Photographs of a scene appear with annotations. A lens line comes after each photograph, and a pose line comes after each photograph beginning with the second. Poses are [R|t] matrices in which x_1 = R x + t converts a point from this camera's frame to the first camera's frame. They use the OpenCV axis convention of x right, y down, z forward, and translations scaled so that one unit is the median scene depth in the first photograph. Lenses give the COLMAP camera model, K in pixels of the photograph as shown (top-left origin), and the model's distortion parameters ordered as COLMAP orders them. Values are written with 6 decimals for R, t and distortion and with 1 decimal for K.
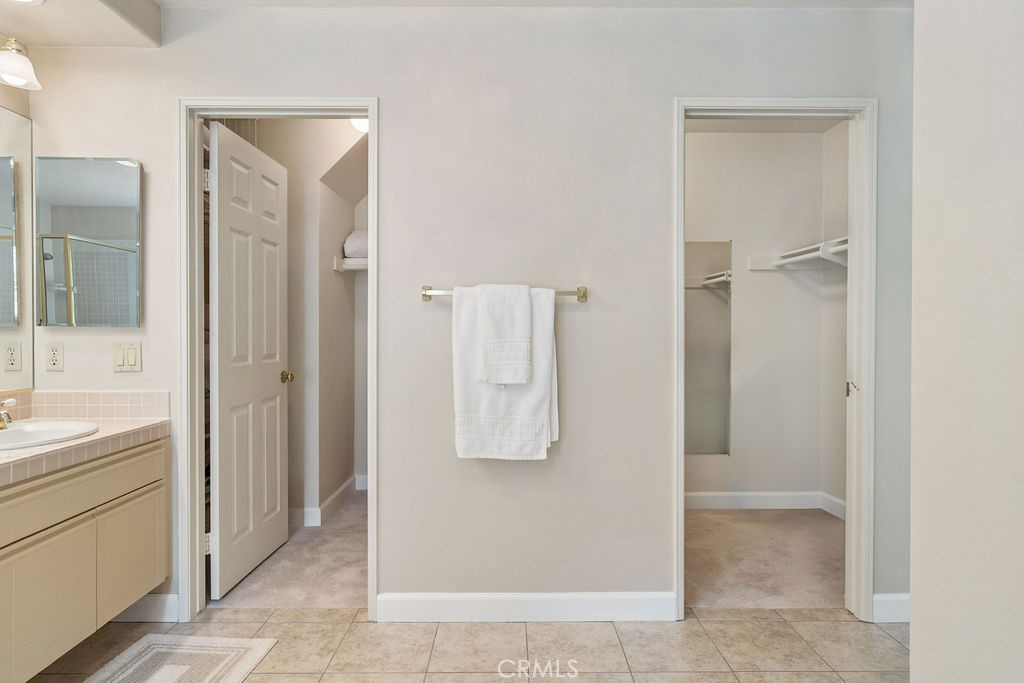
lens RADIAL K [[571.9, 0, 510.5], [0, 571.9, 340.5], [0, 0, 1]] dist [-0.001875, -0.001861]
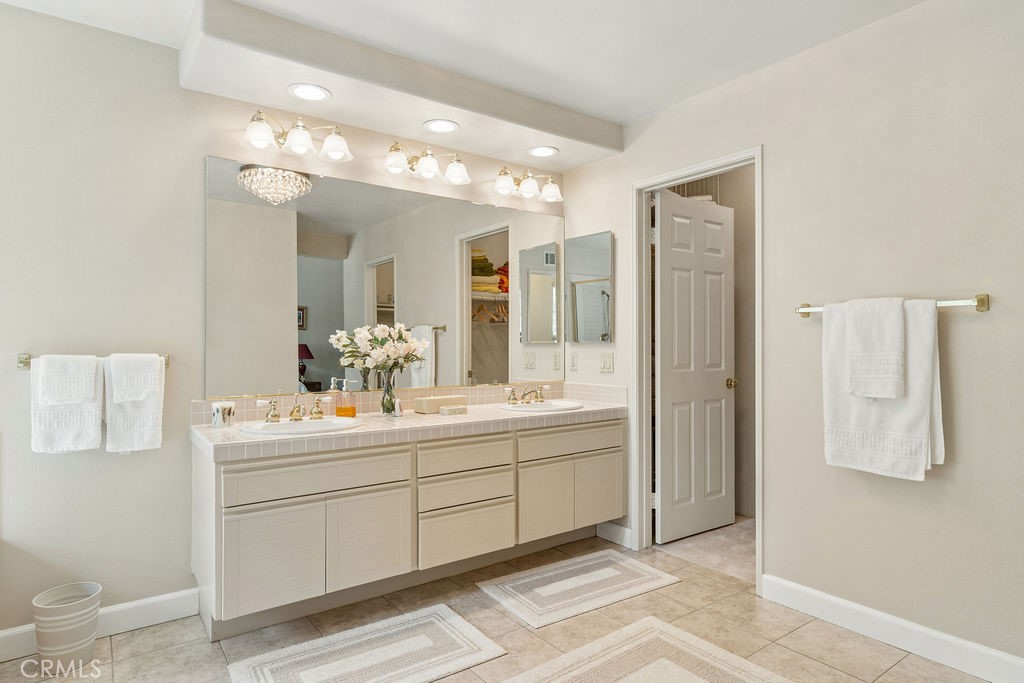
lens RADIAL K [[571.9, 0, 510.8], [0, 571.9, 342.1], [0, 0, 1]] dist [-0.001875, -0.001861]
pose [[0.593012, -0.006444, -0.805168, 0.401538], [-0.008975, 0.999853, -0.014612, -0.001004], [0.805144, 0.015892, 0.592867, -0.100035]]
